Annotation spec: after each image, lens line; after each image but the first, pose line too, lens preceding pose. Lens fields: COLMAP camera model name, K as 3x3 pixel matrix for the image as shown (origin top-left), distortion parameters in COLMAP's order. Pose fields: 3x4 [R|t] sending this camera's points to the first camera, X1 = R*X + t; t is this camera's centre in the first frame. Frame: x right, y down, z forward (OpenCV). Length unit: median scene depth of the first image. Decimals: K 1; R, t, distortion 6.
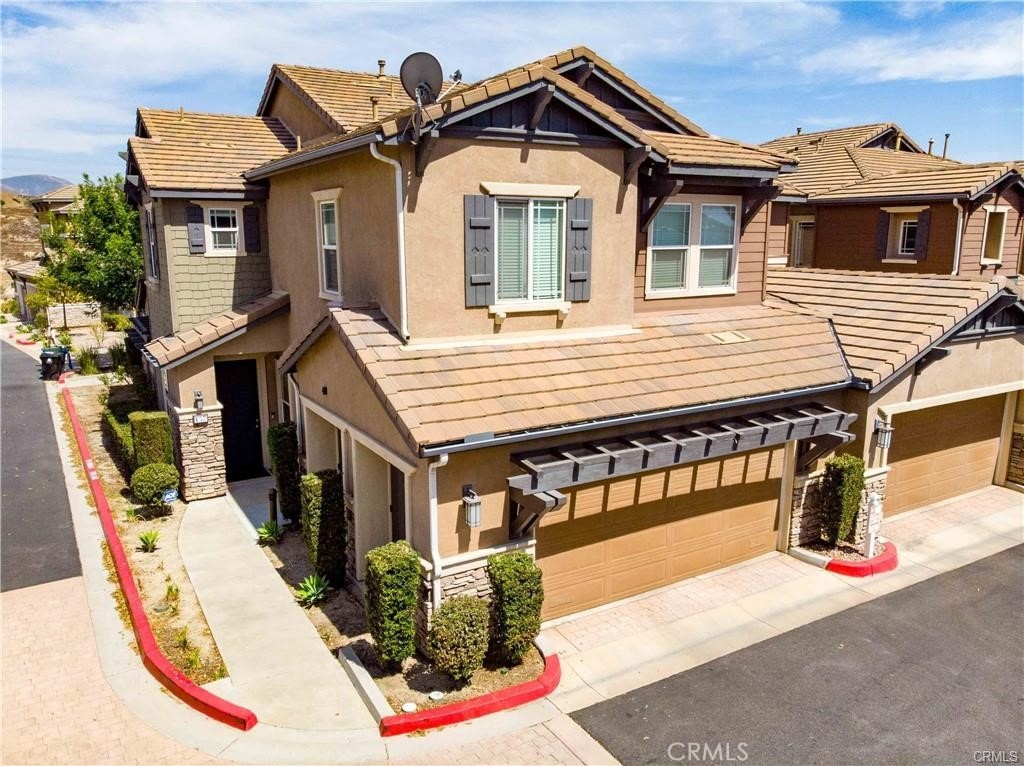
lens RADIAL K [[756.2, 0, 511.1], [0, 756.2, 386.9], [0, 0, 1]] dist [-0.005846, 0.003661]
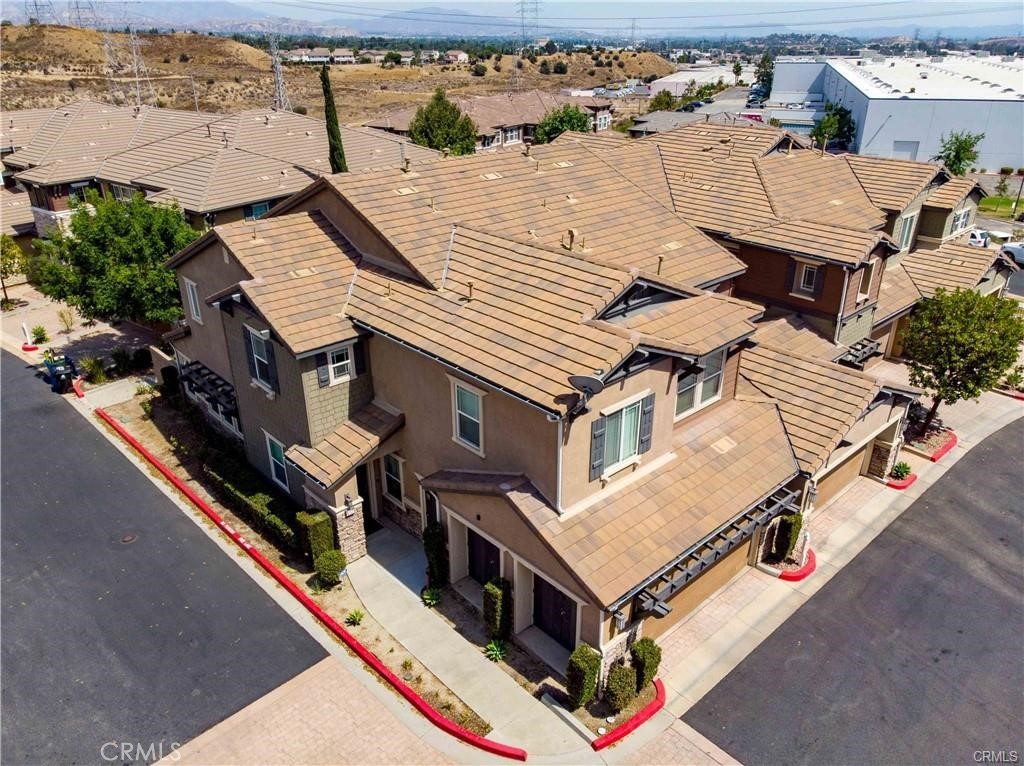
lens RADIAL K [[756.2, 0, 511.1], [0, 756.2, 386.9], [0, 0, 1]] dist [-0.005846, 0.003661]
pose [[0.978932, -0.093350, 0.181596, -0.422155], [0.046409, 0.967819, 0.247333, -0.601961], [-0.198841, -0.233694, 0.951761, -0.371294]]
